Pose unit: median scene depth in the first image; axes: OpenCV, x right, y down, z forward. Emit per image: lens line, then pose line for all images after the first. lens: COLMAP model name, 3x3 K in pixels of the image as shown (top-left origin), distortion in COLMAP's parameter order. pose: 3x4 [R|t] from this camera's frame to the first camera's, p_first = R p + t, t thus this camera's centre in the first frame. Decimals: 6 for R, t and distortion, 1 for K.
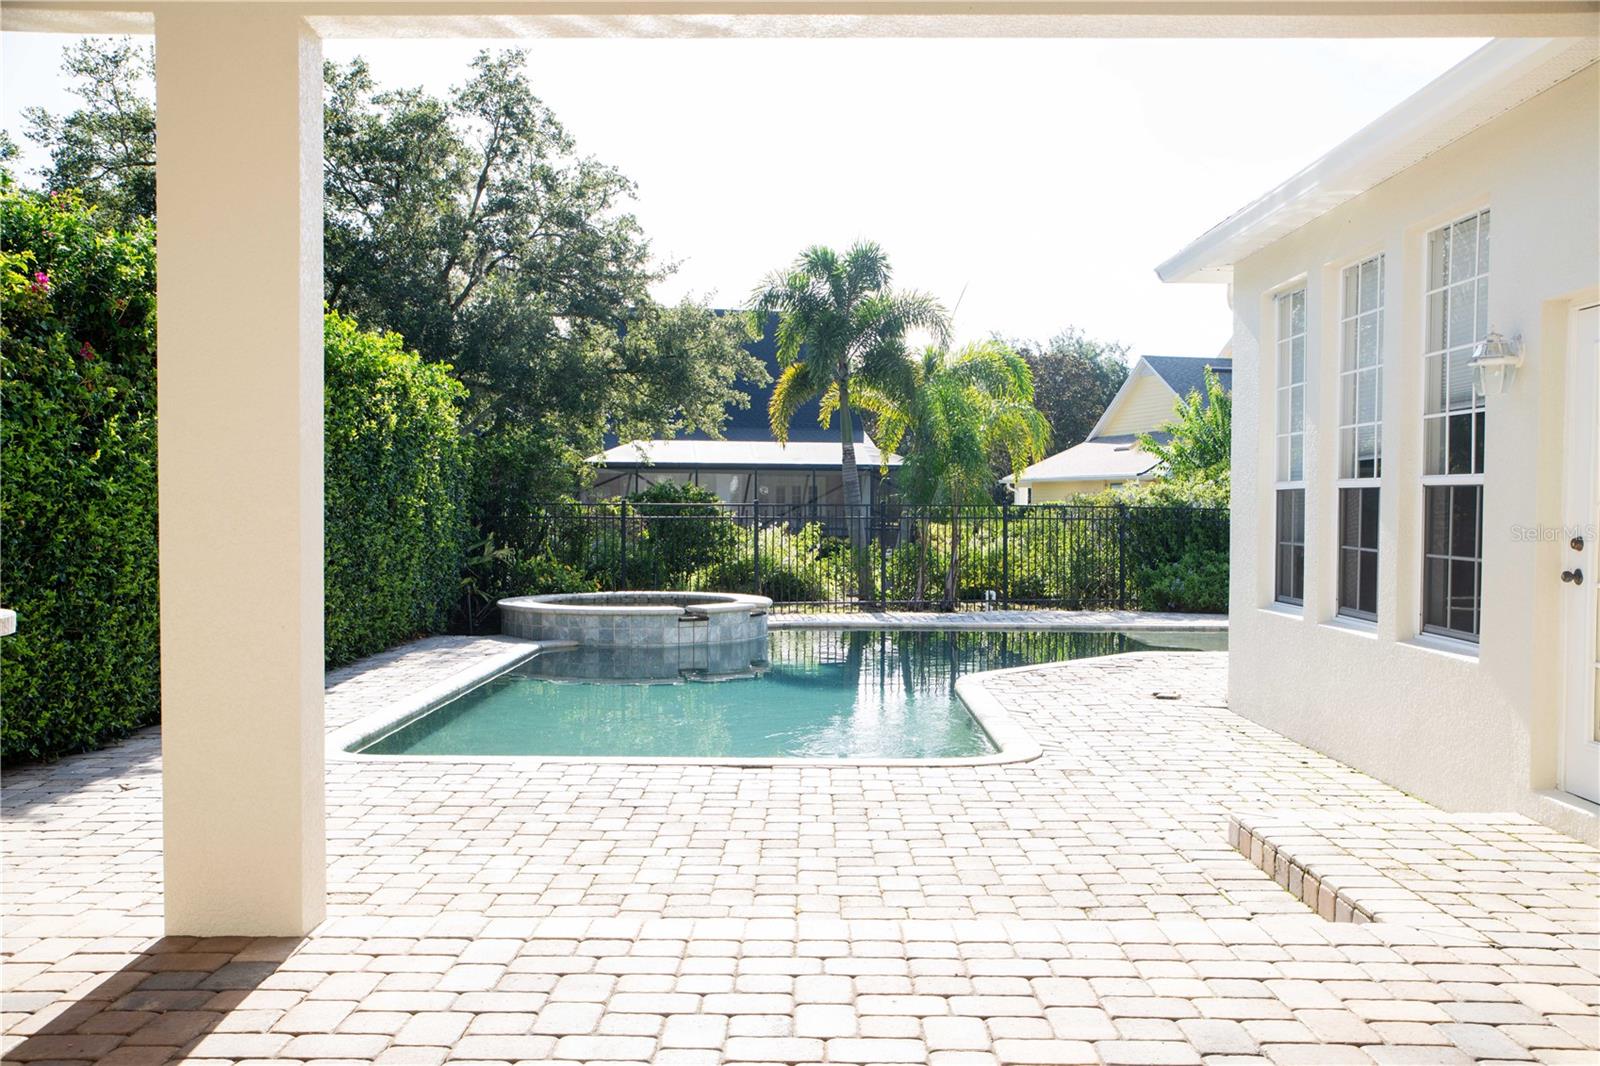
lens RADIAL K [[1441.9, 0, 800.0], [0, 1441.9, 533.0], [0, 0, 1]] dist [0.003869, 0.011531]
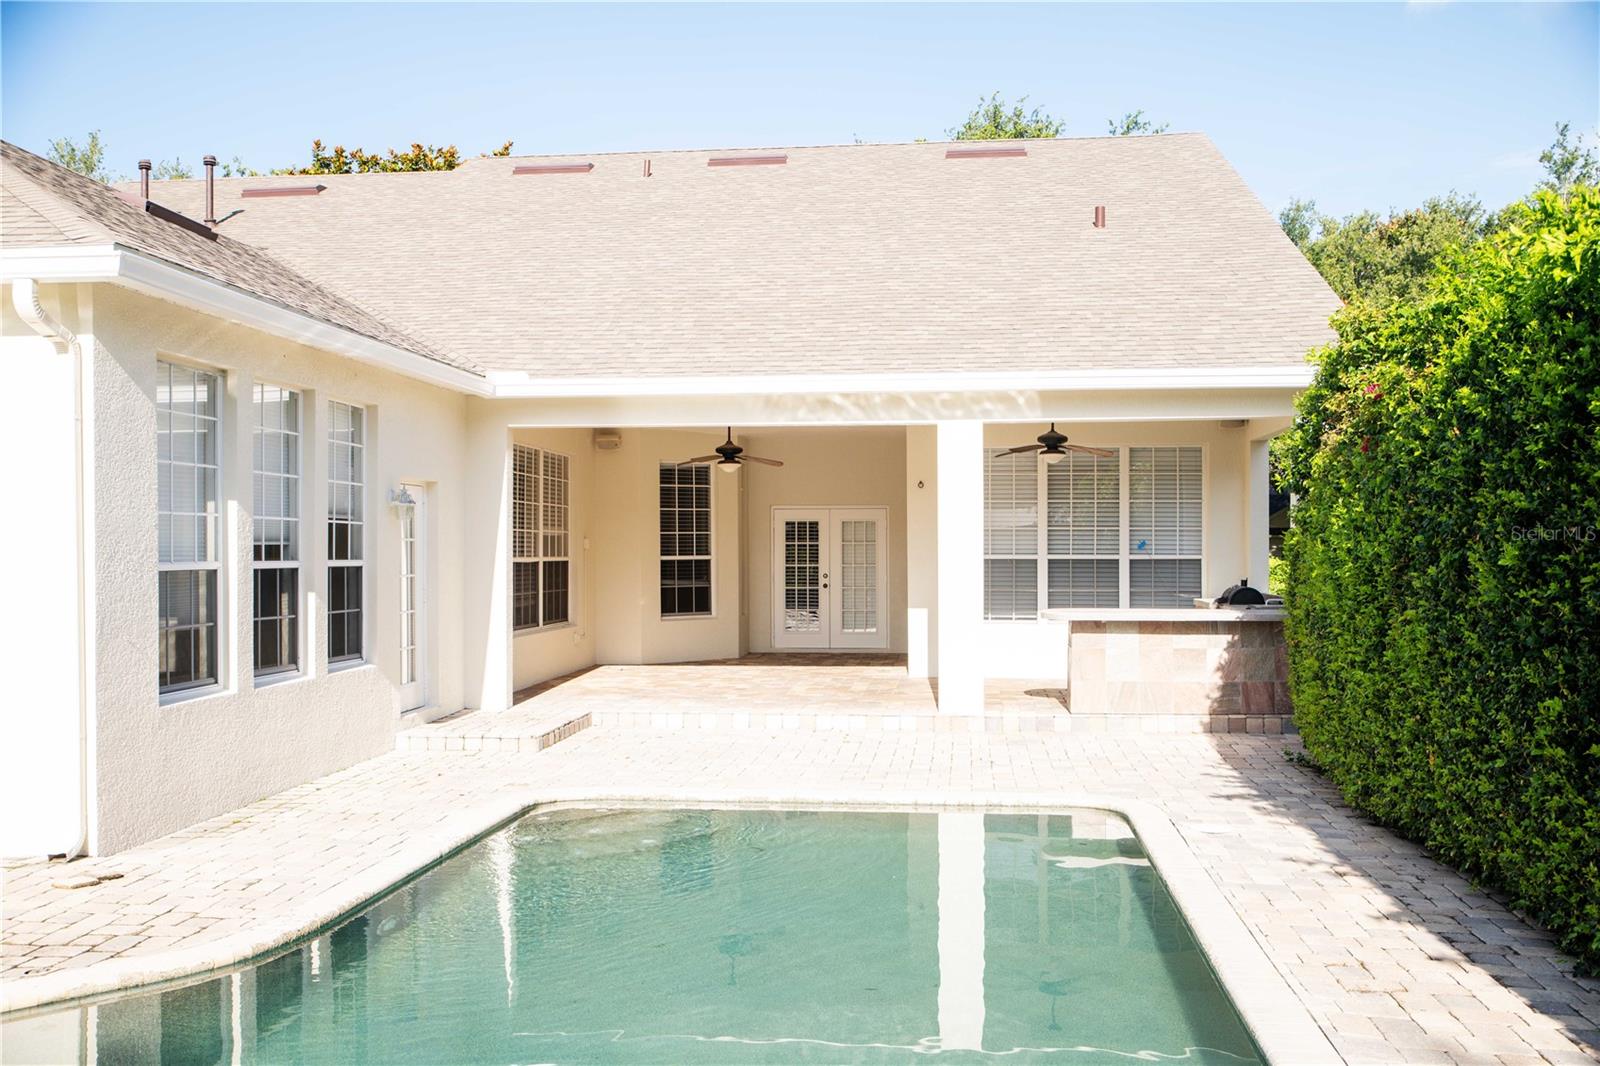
lens RADIAL K [[1441.9, 0, 800.0], [0, 1441.9, 533.0], [0, 0, 1]] dist [0.003869, 0.011531]
pose [[-0.994394, -0.000622, 0.105738, -0.230389], [0.000709, 0.999921, 0.012551, -0.094901], [-0.105738, 0.012556, -0.994315, 2.668072]]
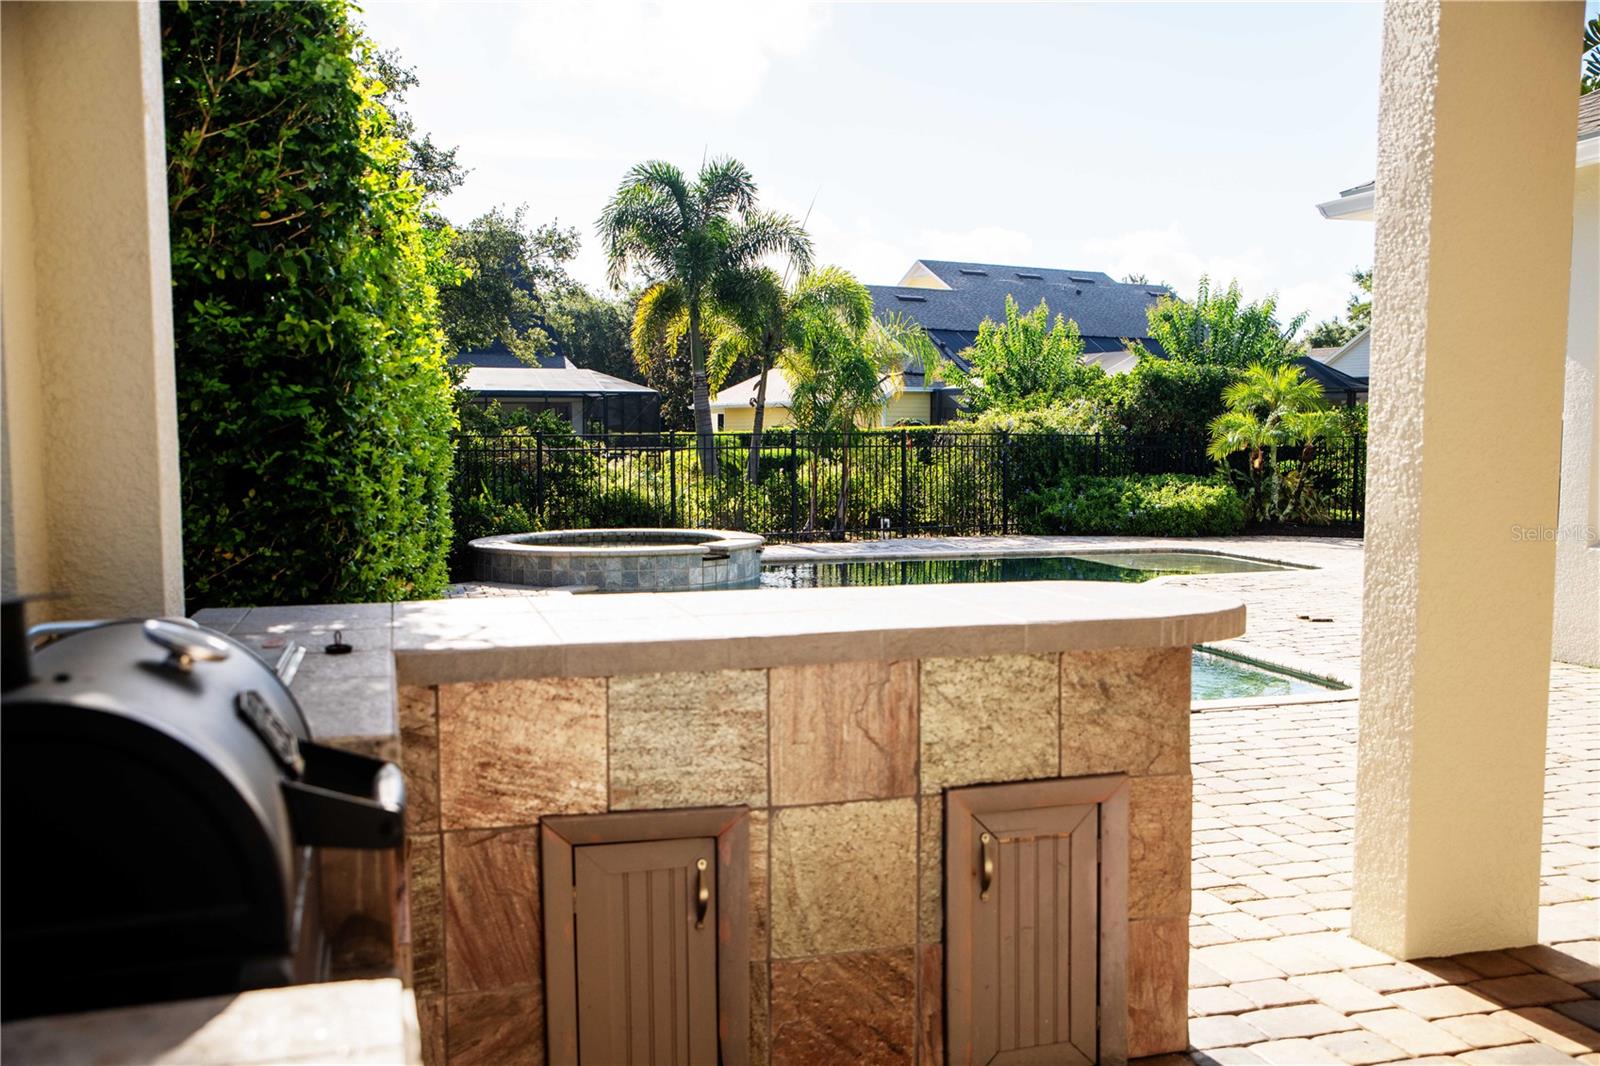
lens RADIAL K [[1436.3, 0, 800.0], [0, 1436.3, 533.0], [0, 0, 1]] dist [-0.001700, -0.004065]
pose [[0.960921, -0.027189, 0.275486, -0.244785], [0.012742, 0.998454, 0.054095, -0.005875], [-0.276531, -0.048471, 0.959782, 0.071619]]
